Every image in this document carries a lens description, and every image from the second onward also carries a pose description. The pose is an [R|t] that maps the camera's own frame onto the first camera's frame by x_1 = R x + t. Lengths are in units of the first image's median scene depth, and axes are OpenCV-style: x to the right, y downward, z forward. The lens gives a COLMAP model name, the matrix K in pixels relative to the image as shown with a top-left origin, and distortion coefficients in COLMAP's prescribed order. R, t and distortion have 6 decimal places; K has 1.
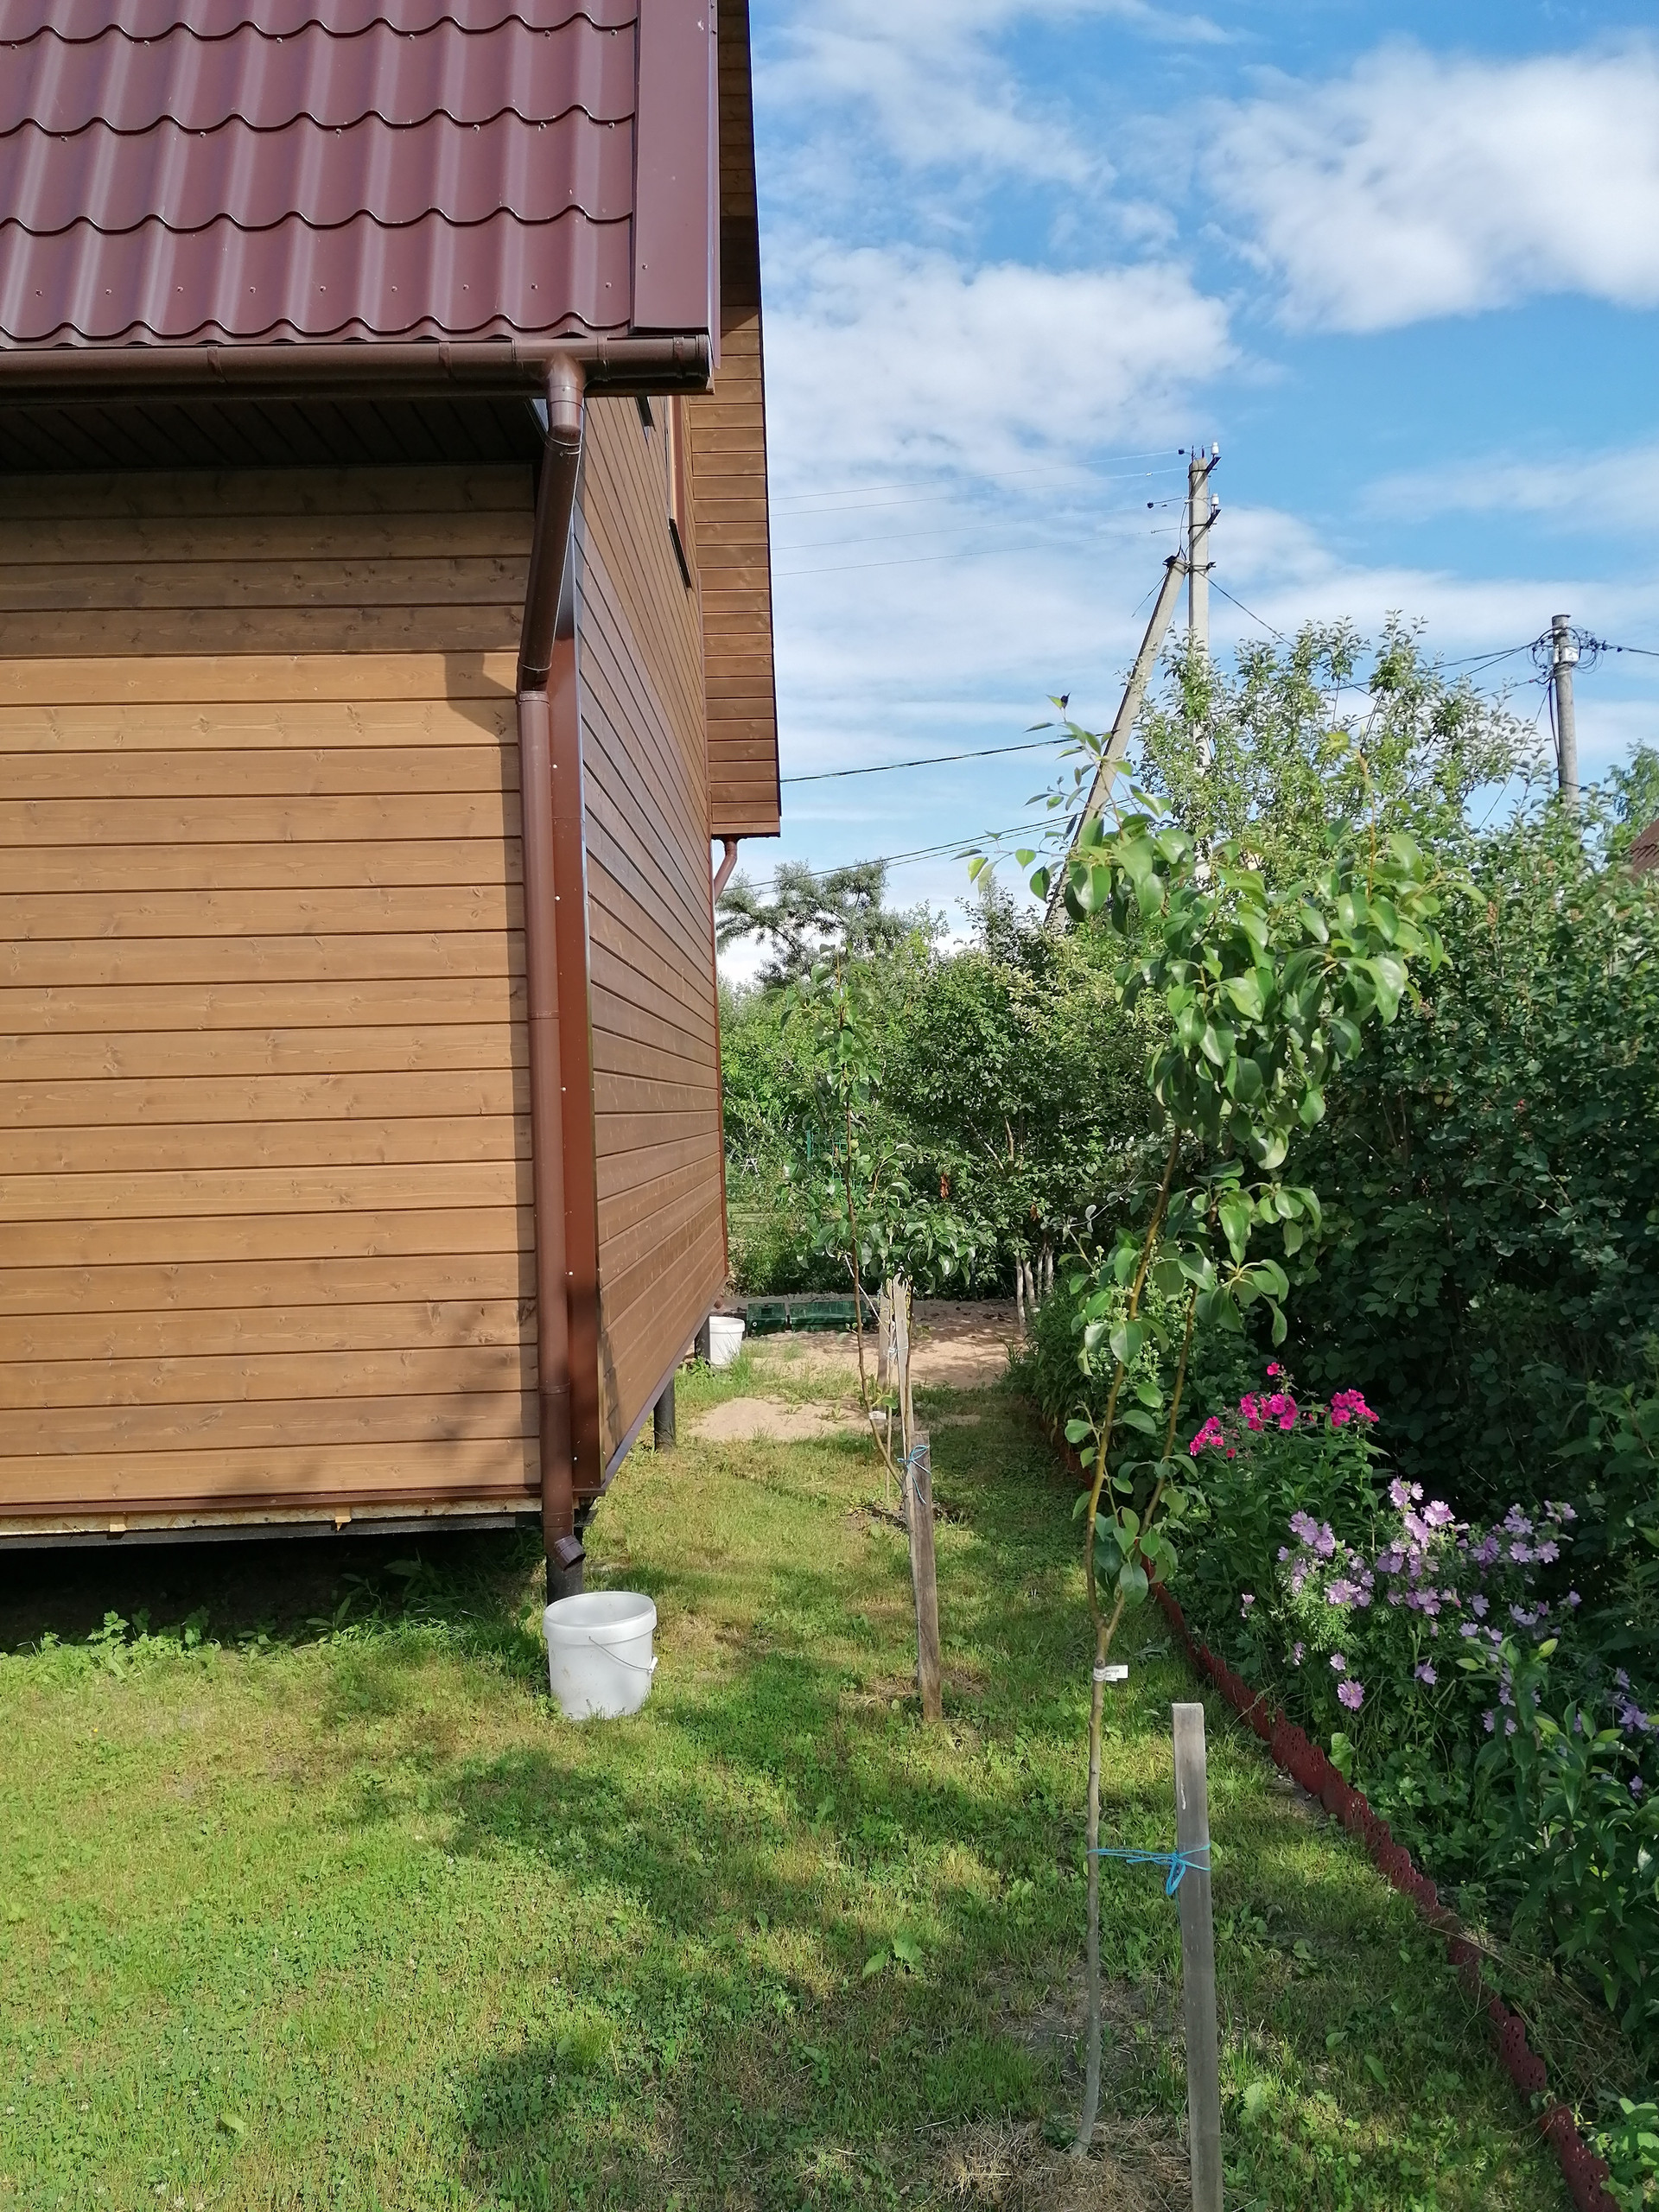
lens RADIAL K [[1636.5, 0, 834.3], [0, 1636.5, 1100.6], [0, 0, 1]] dist [0.096623, -0.121843]
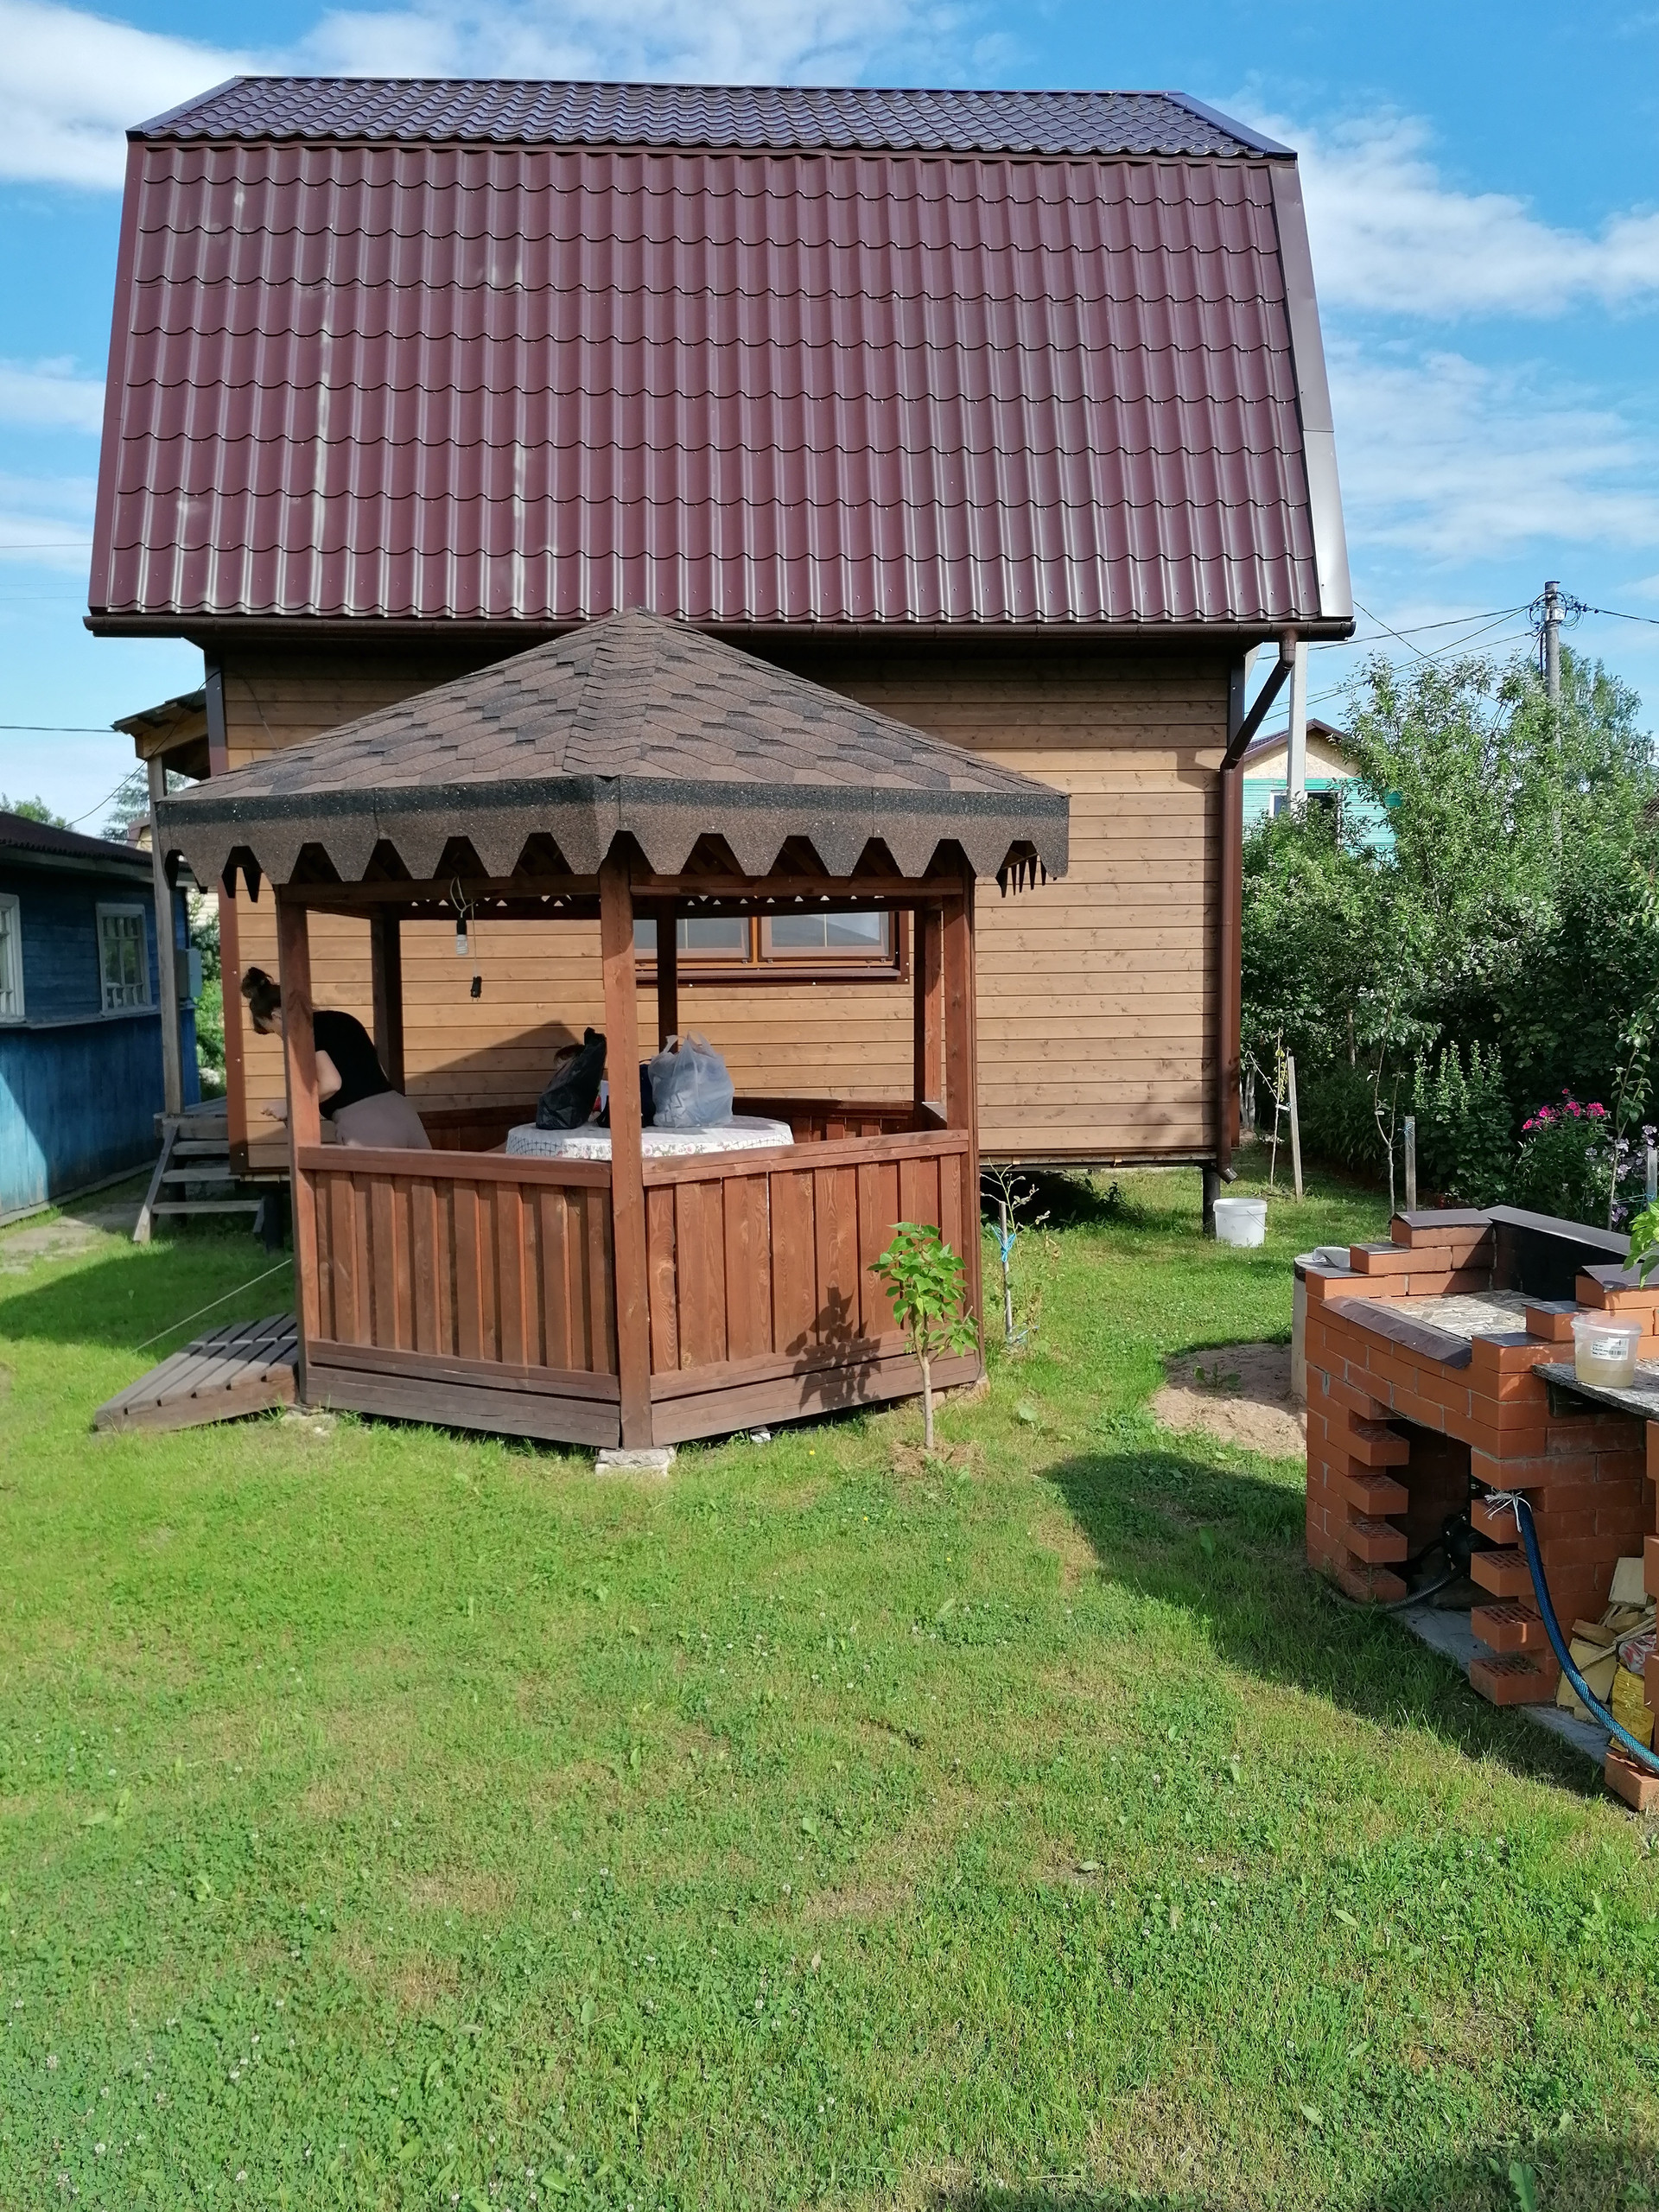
lens RADIAL K [[1636.5, 0, 834.3], [0, 1636.5, 1100.6], [0, 0, 1]] dist [0.096623, -0.121843]
pose [[0.997755, 0.008280, 0.066461, -0.803825], [-0.013822, 0.996424, 0.083361, 0.005008], [-0.065533, -0.084092, 0.994301, -1.073374]]
